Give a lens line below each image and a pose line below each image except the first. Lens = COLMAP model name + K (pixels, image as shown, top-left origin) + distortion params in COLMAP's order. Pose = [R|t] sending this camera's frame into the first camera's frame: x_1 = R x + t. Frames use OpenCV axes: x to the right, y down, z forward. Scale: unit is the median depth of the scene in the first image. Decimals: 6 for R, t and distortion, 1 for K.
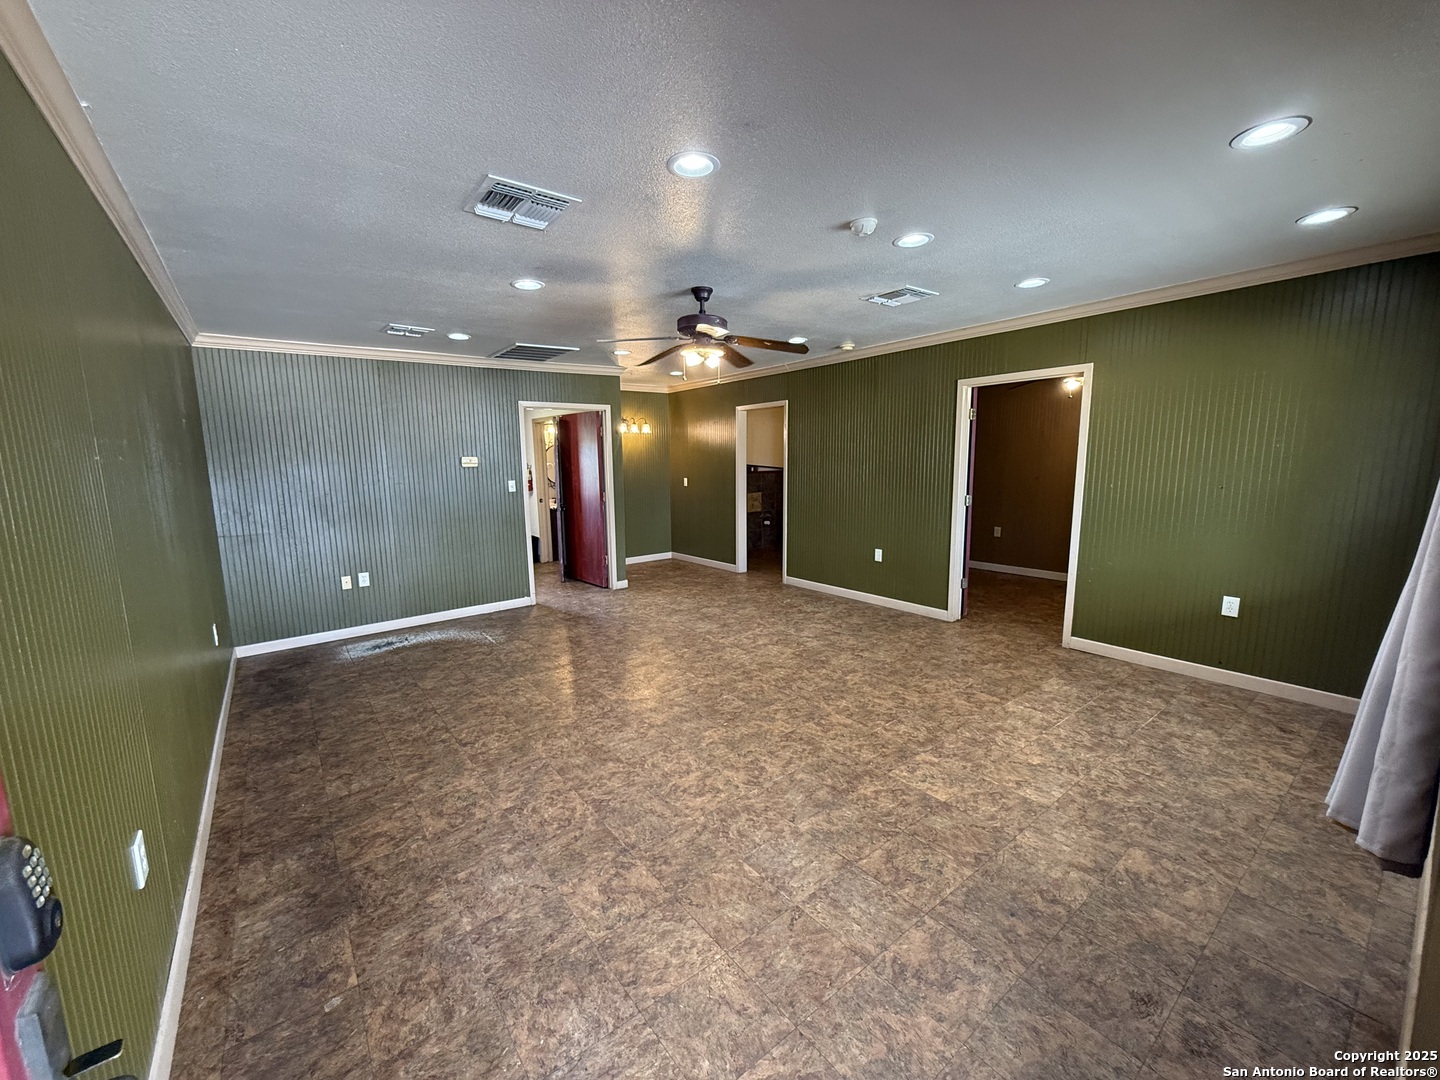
lens RADIAL K [[571.3, 0, 720.0], [0, 571.3, 541.7], [0, 0, 1]] dist [0.002383, 0.000857]
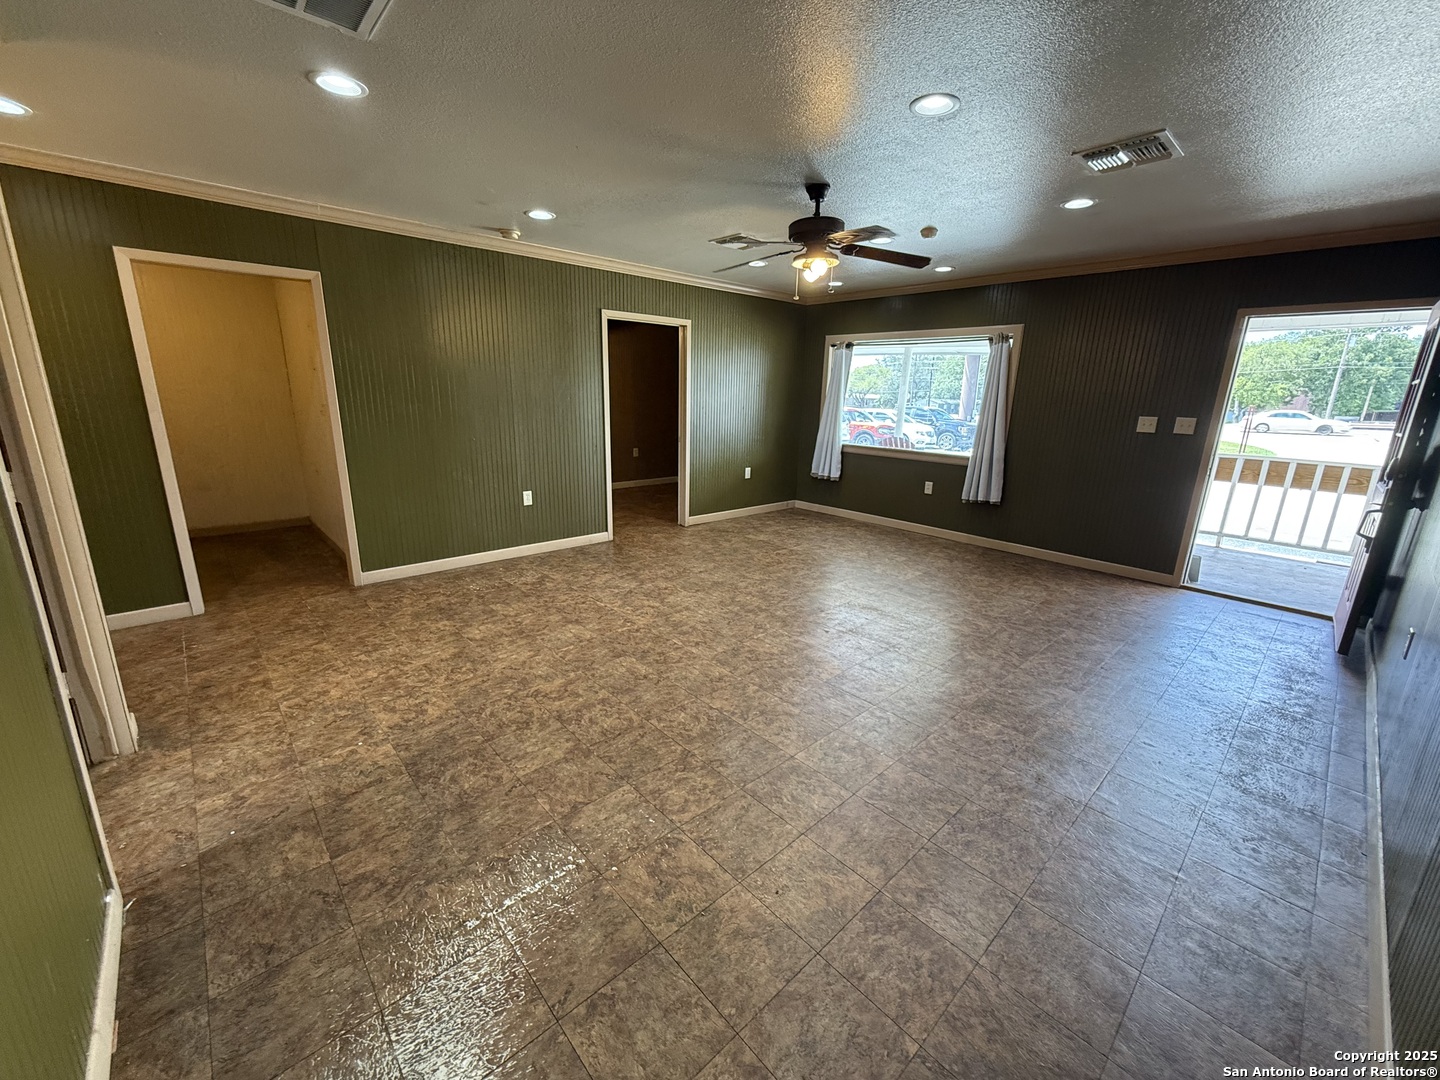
lens RADIAL K [[571.3, 0, 715.2], [0, 571.3, 534.6], [0, 0, 1]] dist [0.002383, 0.000857]
pose [[-0.075949, -0.231158, 0.969947, -0.743443], [0.121099, 0.963418, 0.239084, -0.119657], [-0.989731, 0.135618, -0.045177, 0.924039]]
